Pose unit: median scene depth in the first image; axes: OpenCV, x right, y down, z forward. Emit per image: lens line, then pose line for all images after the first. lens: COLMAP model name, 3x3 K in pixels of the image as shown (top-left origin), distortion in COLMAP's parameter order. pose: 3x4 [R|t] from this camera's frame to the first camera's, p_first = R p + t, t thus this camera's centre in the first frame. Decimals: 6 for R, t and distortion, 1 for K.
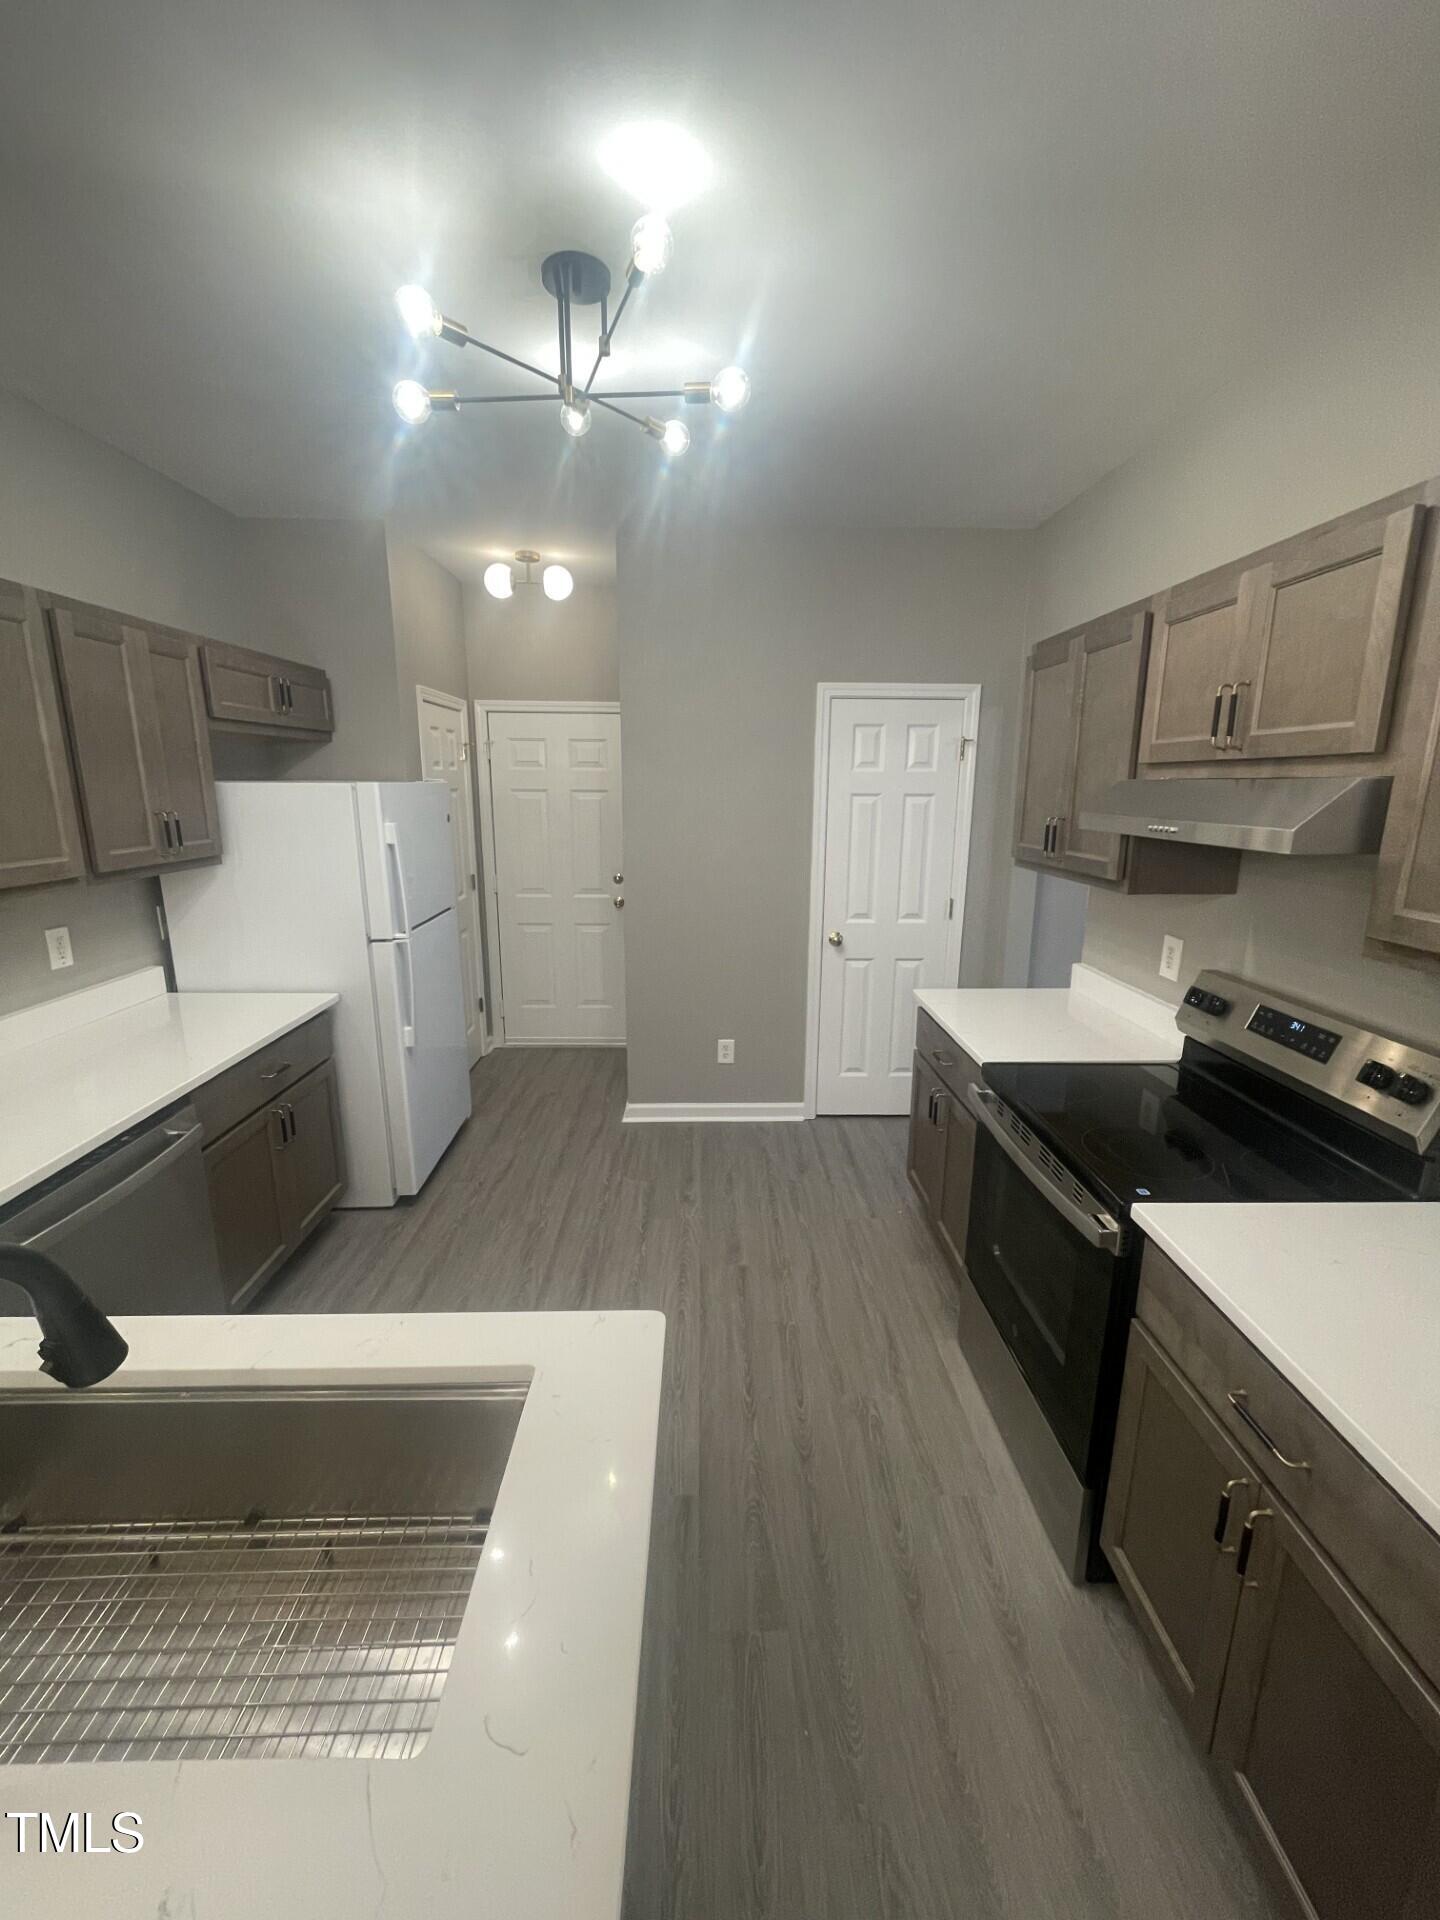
lens RADIAL K [[773.9, 0, 724.1], [0, 773.9, 955.7], [0, 0, 1]] dist [-0.003519, -0.001001]
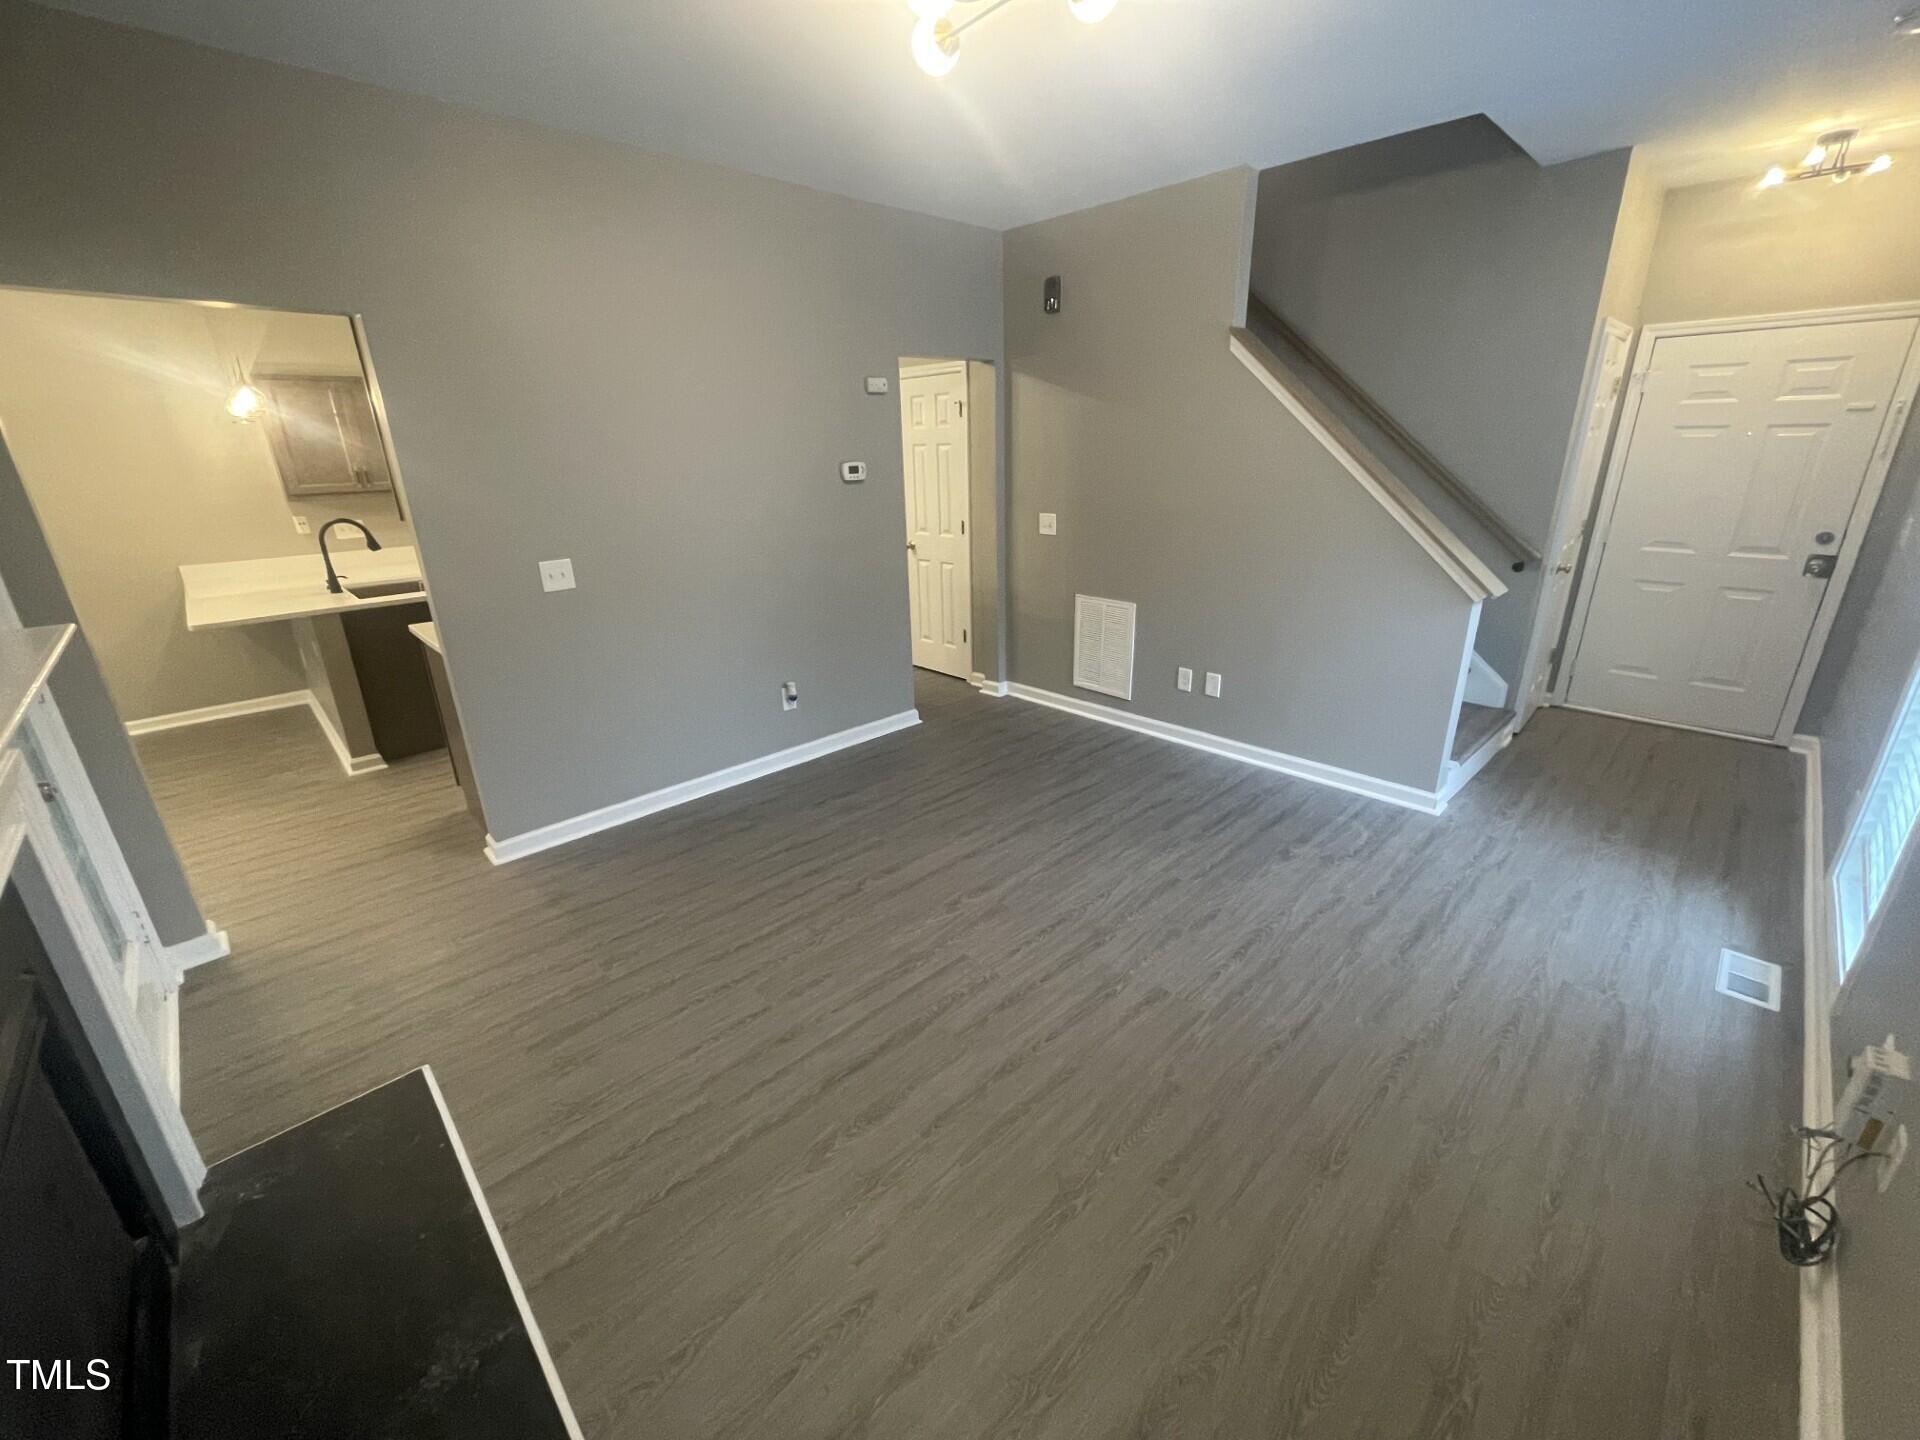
lens RADIAL K [[773.9, 0, 955.1], [0, 773.9, 716.8], [0, 0, 1]] dist [-0.003519, -0.001001]
pose [[0.675105, 0.223855, -0.702938, 1.755308], [-0.131864, 0.974122, 0.183573, 0.023116], [0.725841, -0.031239, 0.687153, 0.019995]]
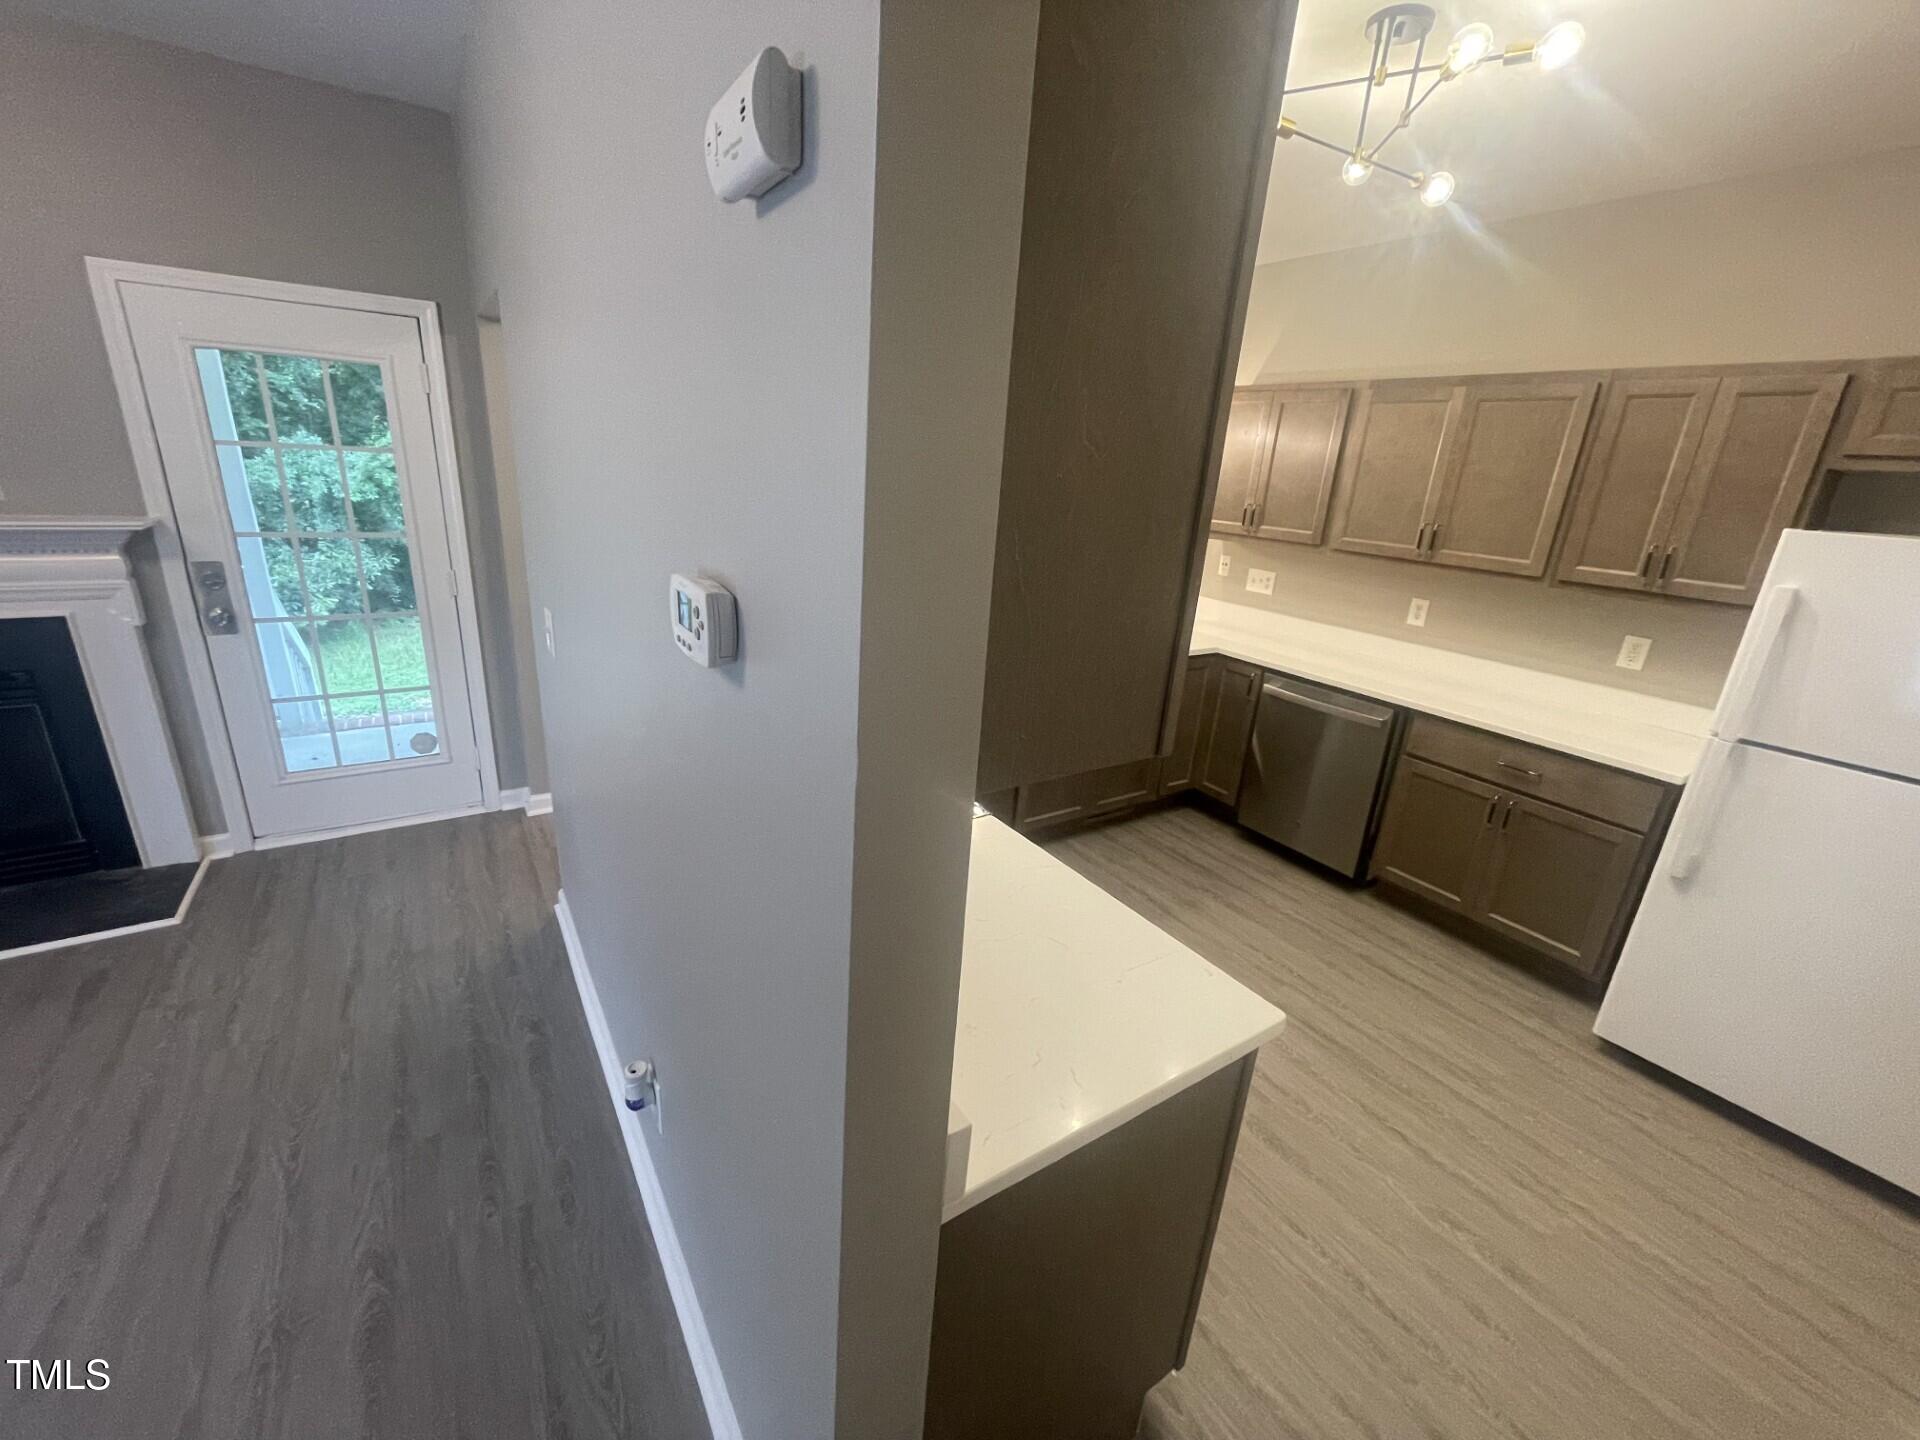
lens RADIAL K [[773.9, 0, 955.1], [0, 773.9, 716.8], [0, 0, 1]] dist [-0.003519, -0.001001]
pose [[-0.847664, 0.106811, -0.519670, 0.605233], [-0.183248, 0.860292, 0.475728, -0.261087], [0.497881, 0.498486, -0.709666, 1.161566]]
